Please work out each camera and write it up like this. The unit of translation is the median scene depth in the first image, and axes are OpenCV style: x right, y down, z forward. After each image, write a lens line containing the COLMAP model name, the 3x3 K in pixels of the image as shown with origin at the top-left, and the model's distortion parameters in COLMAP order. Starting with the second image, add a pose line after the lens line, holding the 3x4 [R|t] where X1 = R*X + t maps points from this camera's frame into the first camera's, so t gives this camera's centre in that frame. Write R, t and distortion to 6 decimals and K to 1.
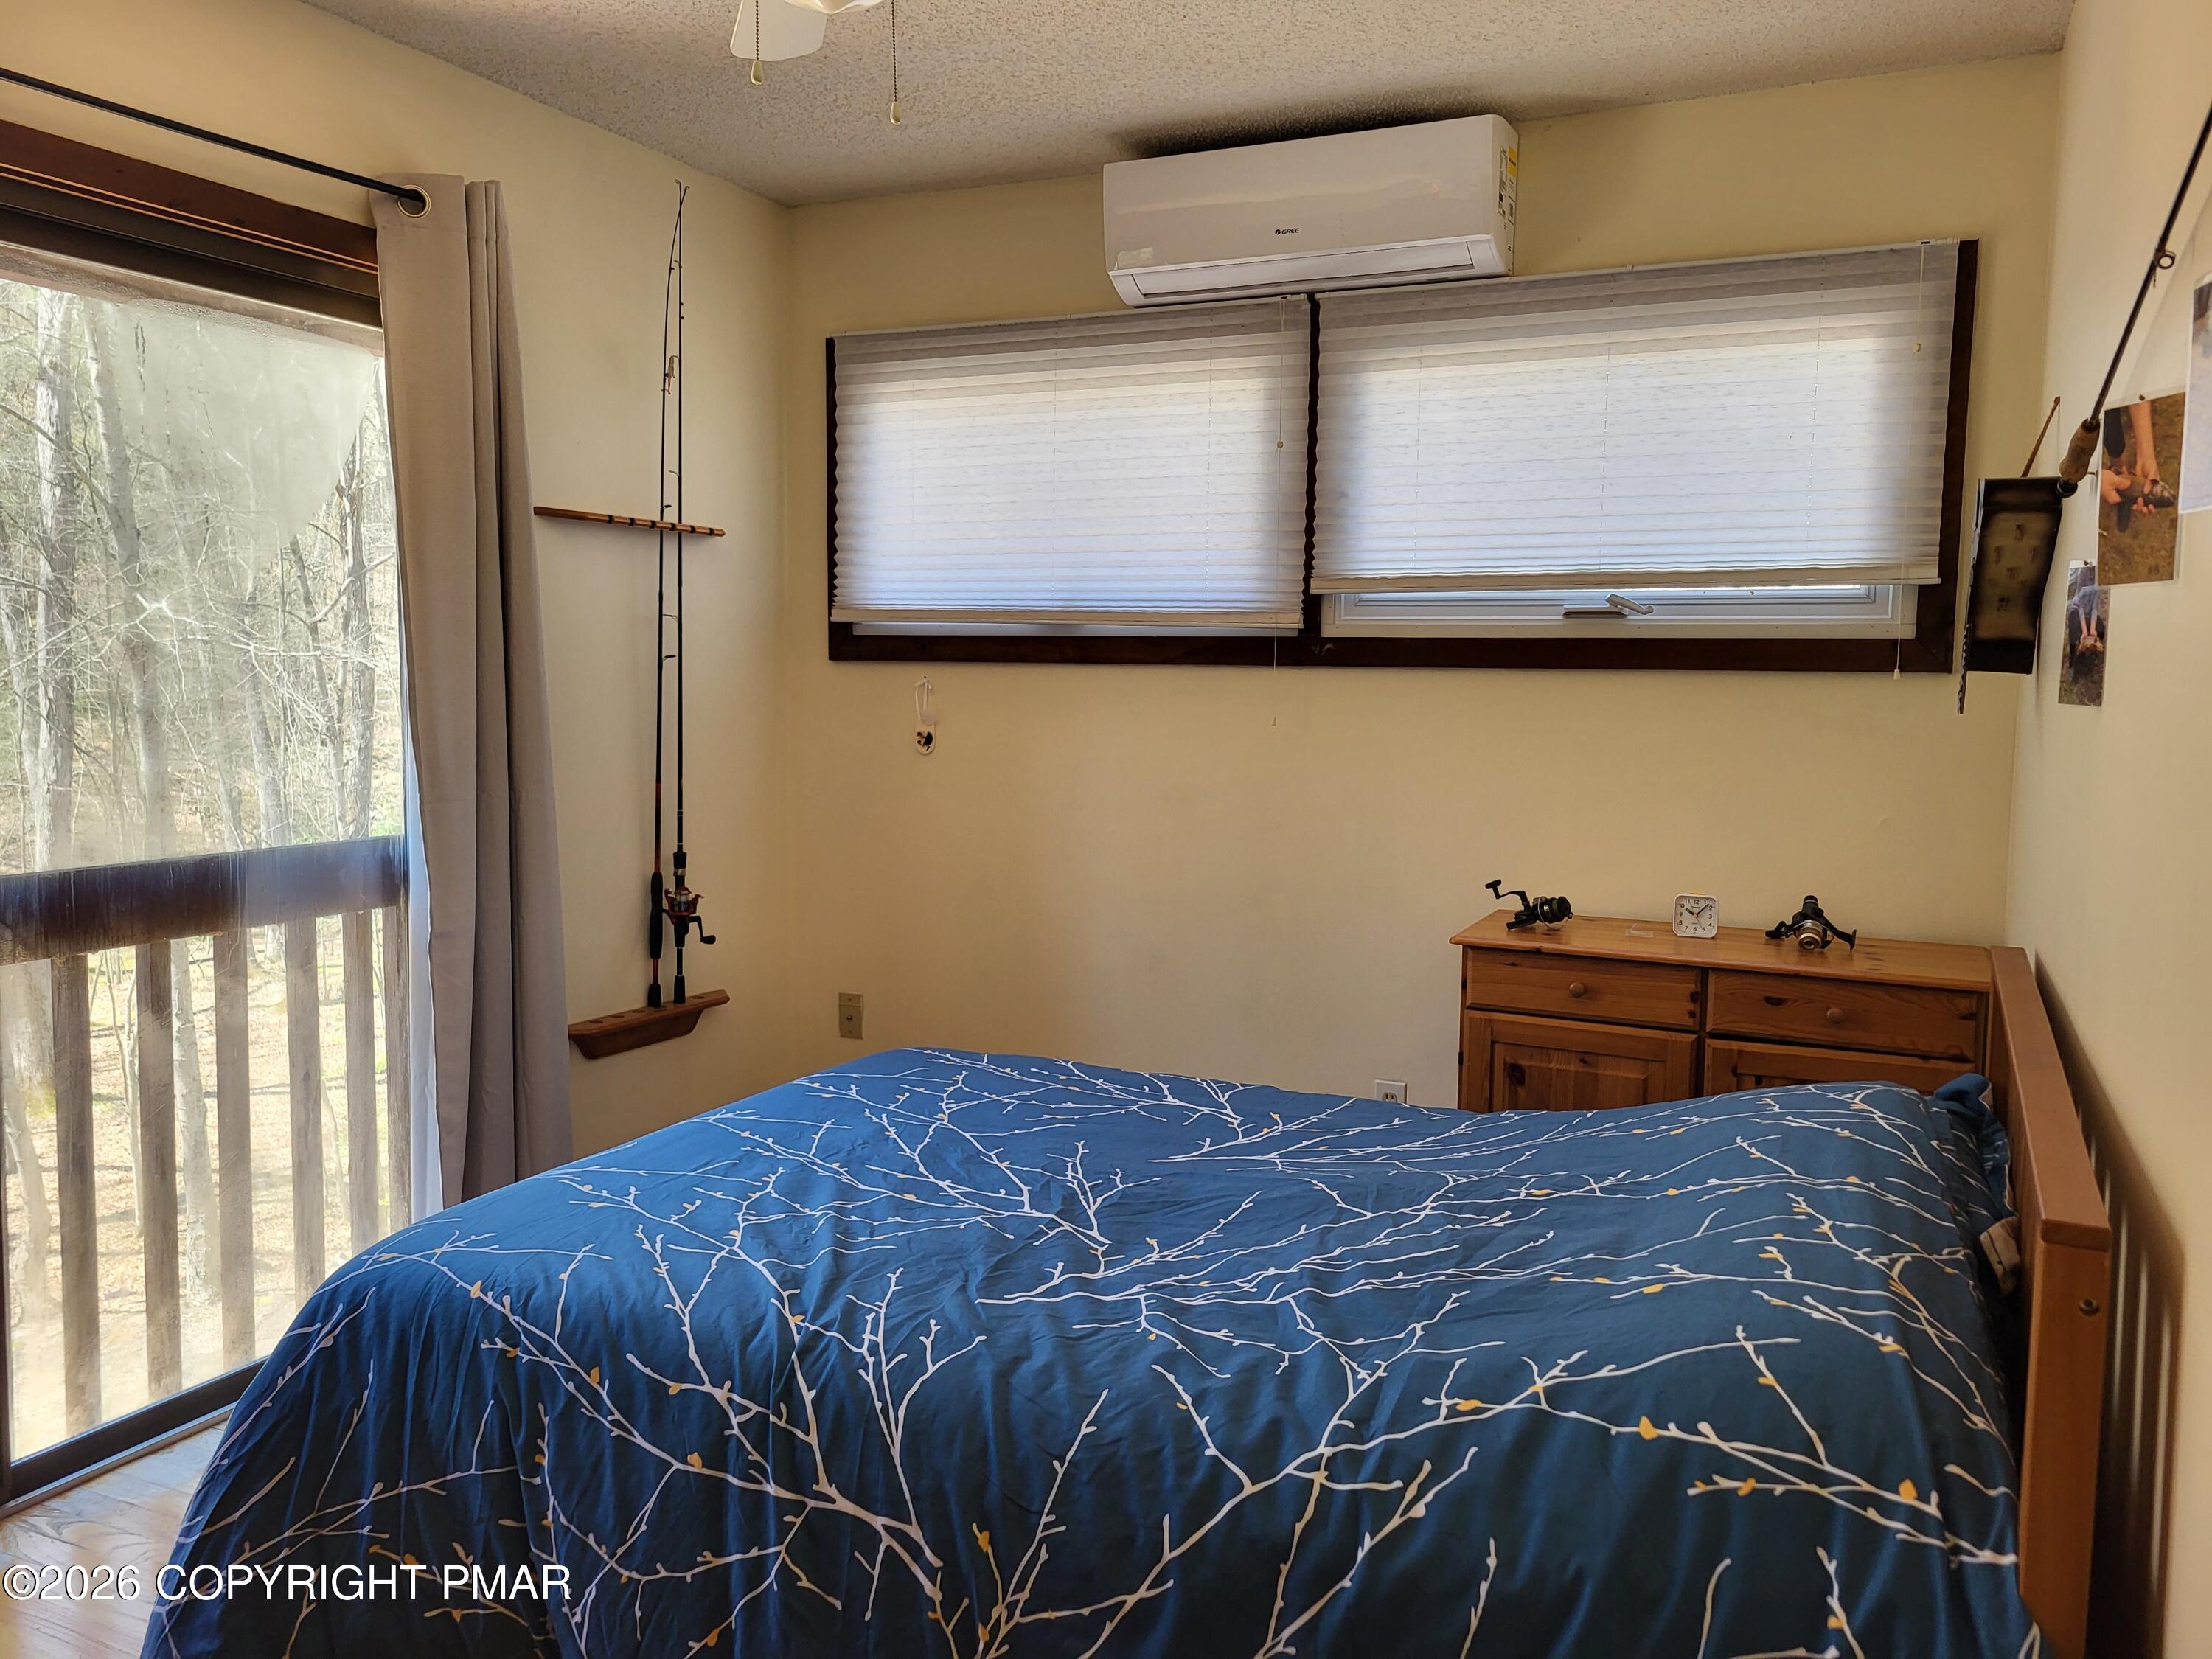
lens RADIAL K [[1678.0, 0, 1111.1], [0, 1678.0, 831.0], [0, 0, 1]] dist [0.044677, -0.006647]
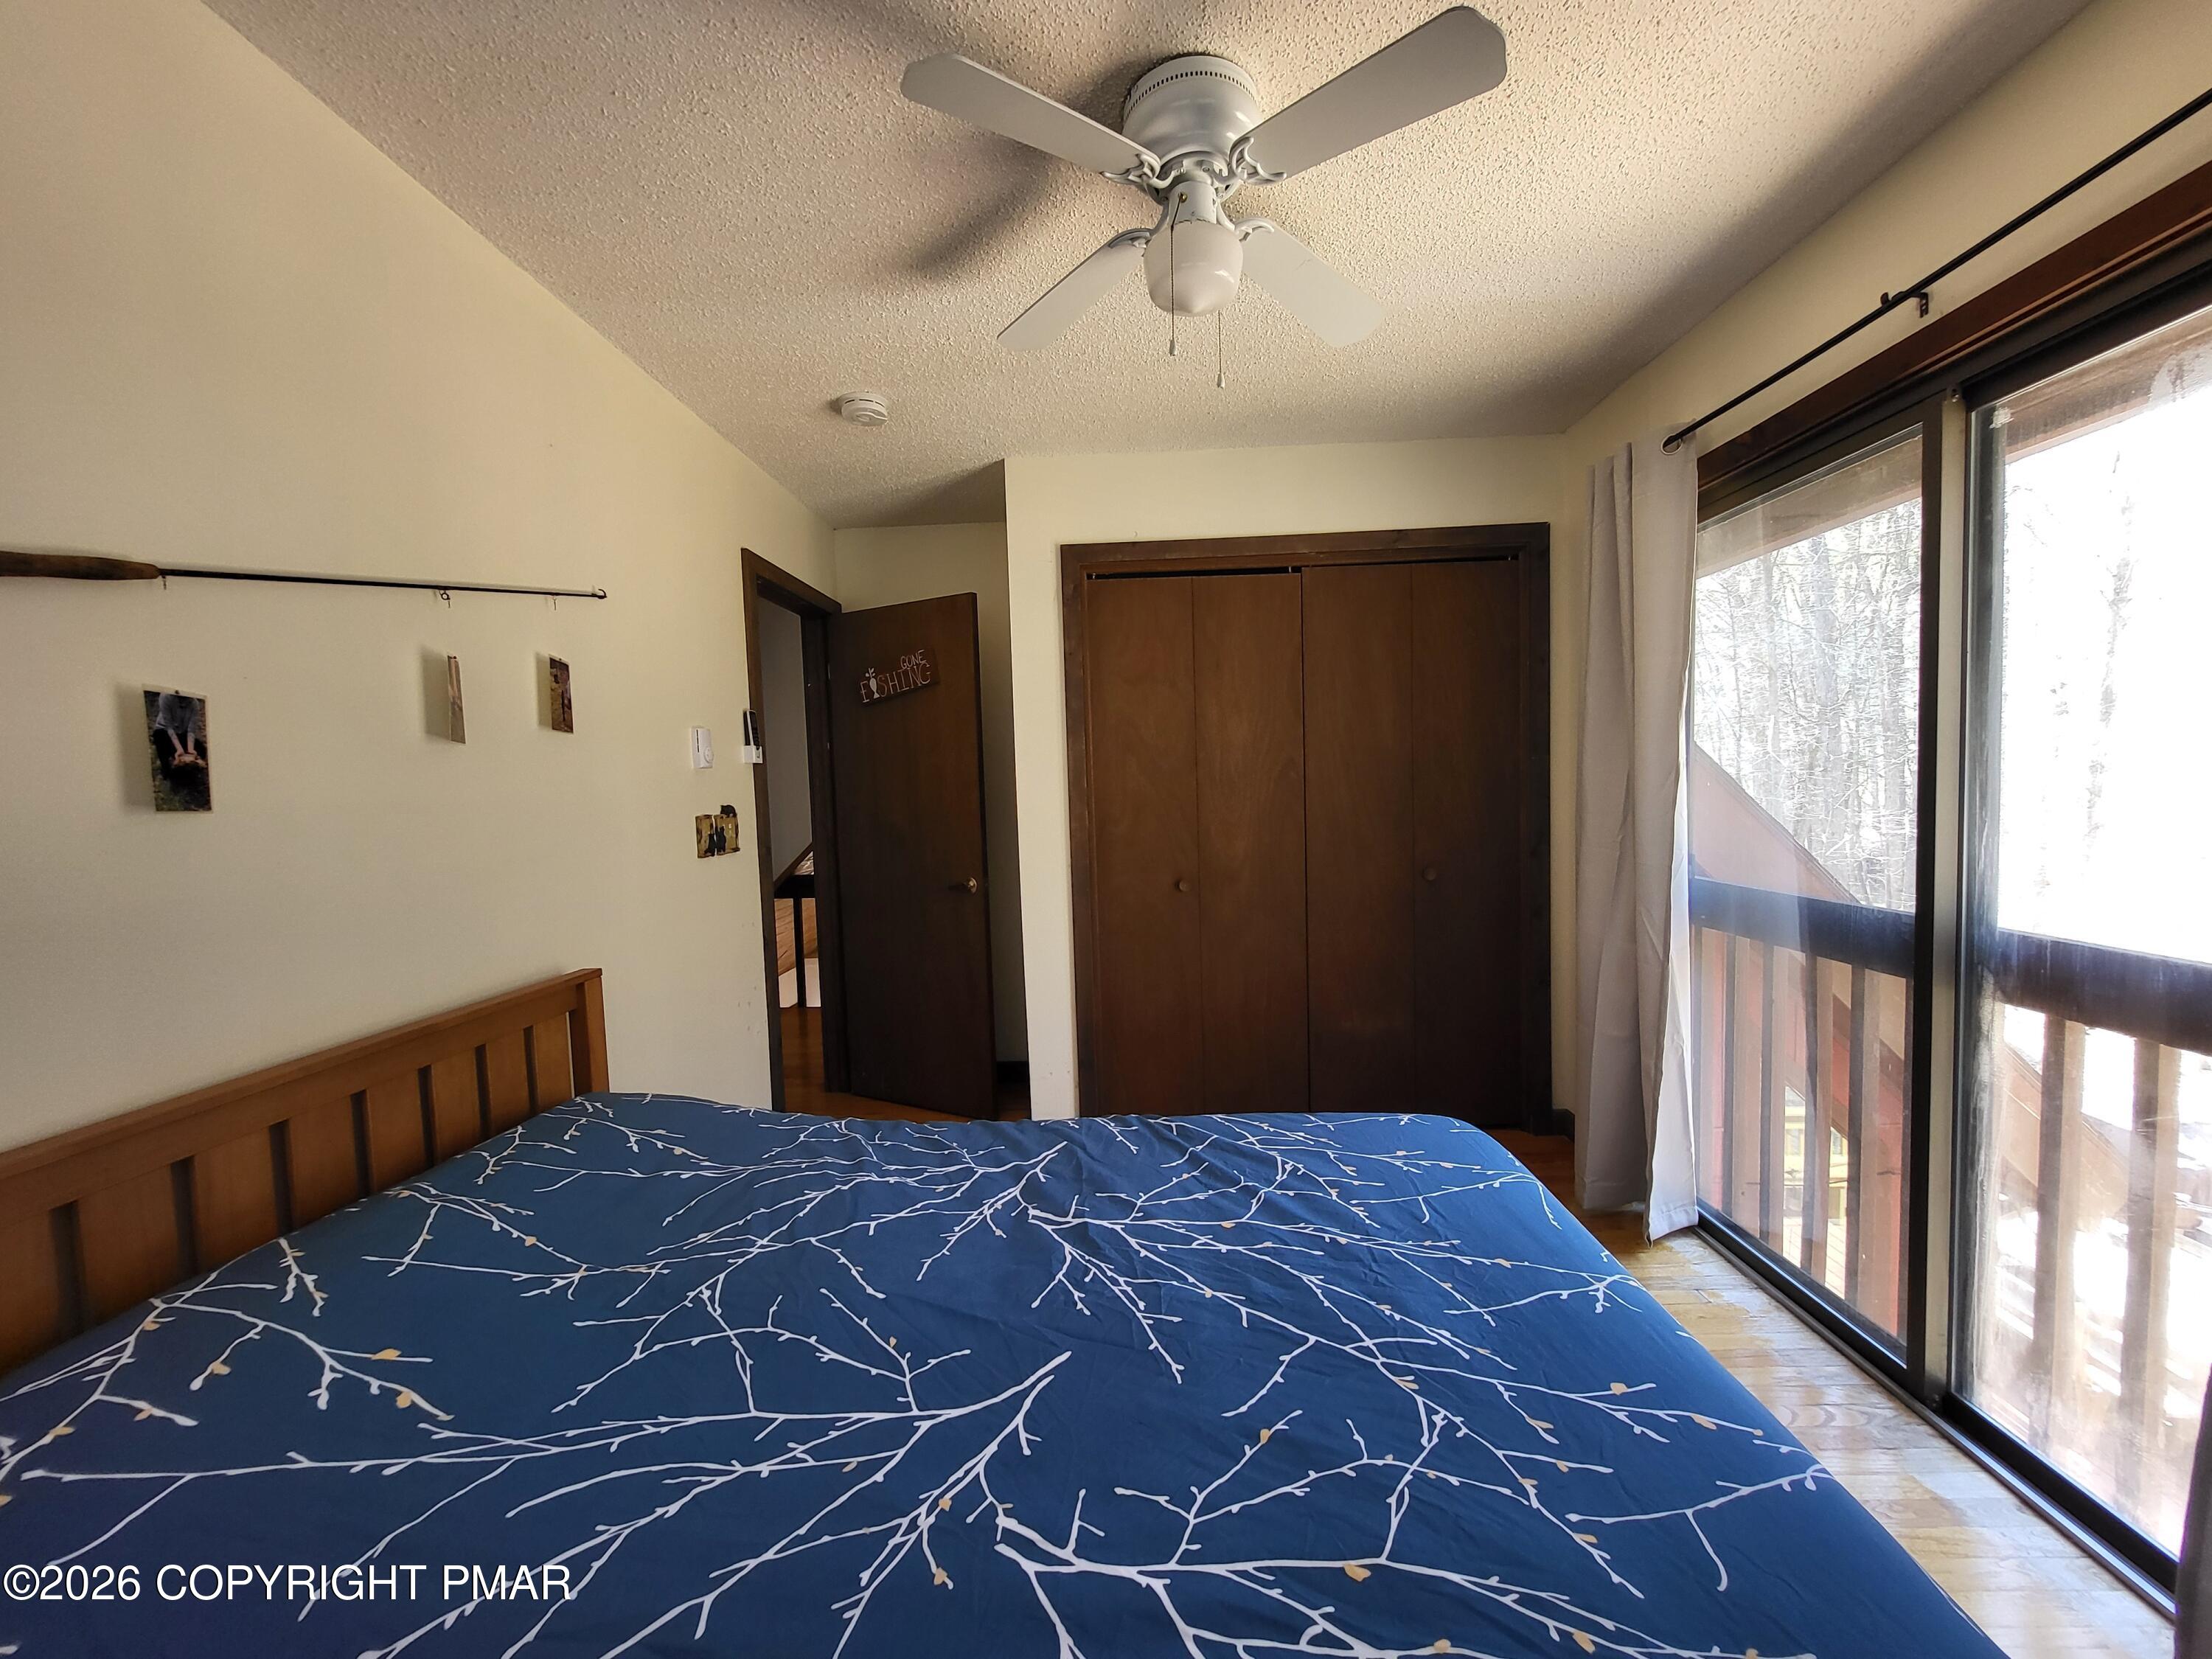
lens RADIAL K [[887.1, 0, 1129.8], [0, 887.1, 831.5], [0, 0, 1]] dist [-0.005565, 0.000017]
pose [[-0.913797, 0.035602, -0.404608, 0.172041], [-0.022231, 0.990274, 0.137345, -0.126314], [0.405562, 0.134500, -0.904118, 1.447410]]
